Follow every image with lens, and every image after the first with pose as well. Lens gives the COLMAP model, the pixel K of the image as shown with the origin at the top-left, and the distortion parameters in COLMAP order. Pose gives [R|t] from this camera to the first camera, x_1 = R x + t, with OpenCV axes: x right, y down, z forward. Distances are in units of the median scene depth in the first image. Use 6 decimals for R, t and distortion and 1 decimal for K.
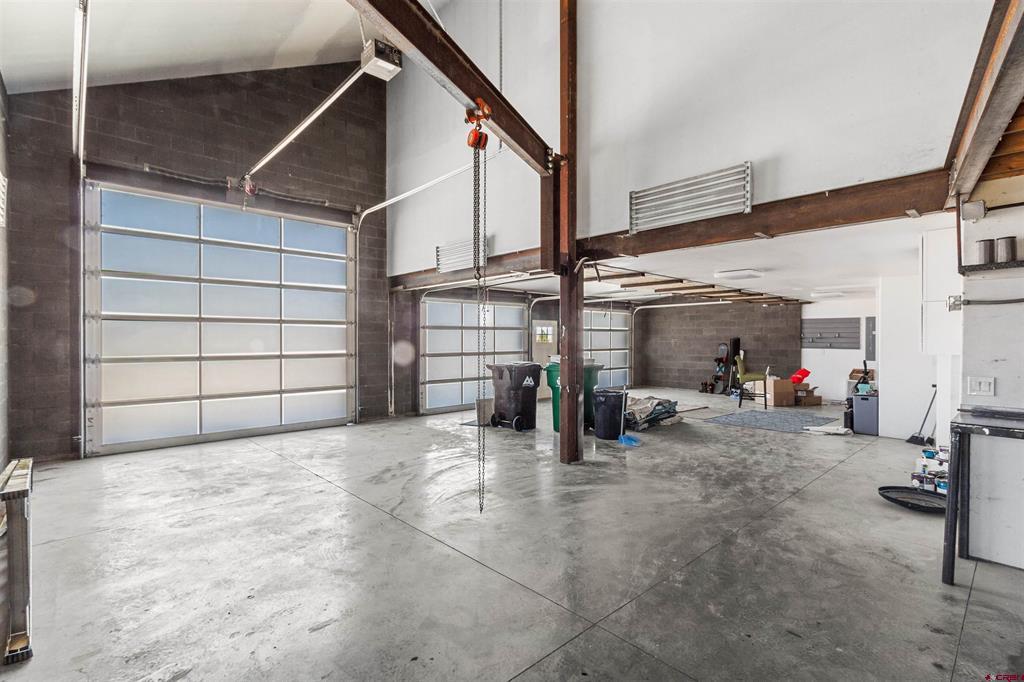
lens RADIAL K [[480.8, 0, 511.8], [0, 480.8, 340.9], [0, 0, 1]] dist [0.003621, 0.000377]
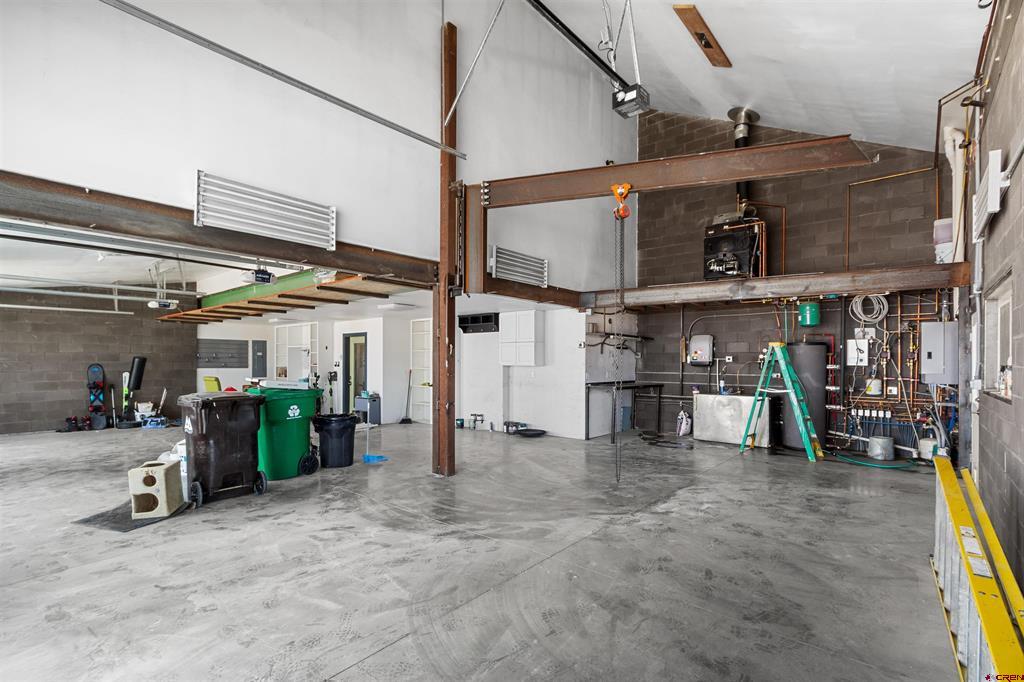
lens RADIAL K [[480.8, 0, 506.4], [0, 480.8, 364.3], [0, 0, 1]] dist [0.003621, 0.000377]
pose [[-0.119344, -0.005890, 0.992836, -0.434394], [0.001963, 0.999979, 0.006168, 0.002276], [-0.992851, 0.002685, -0.119330, 0.463212]]
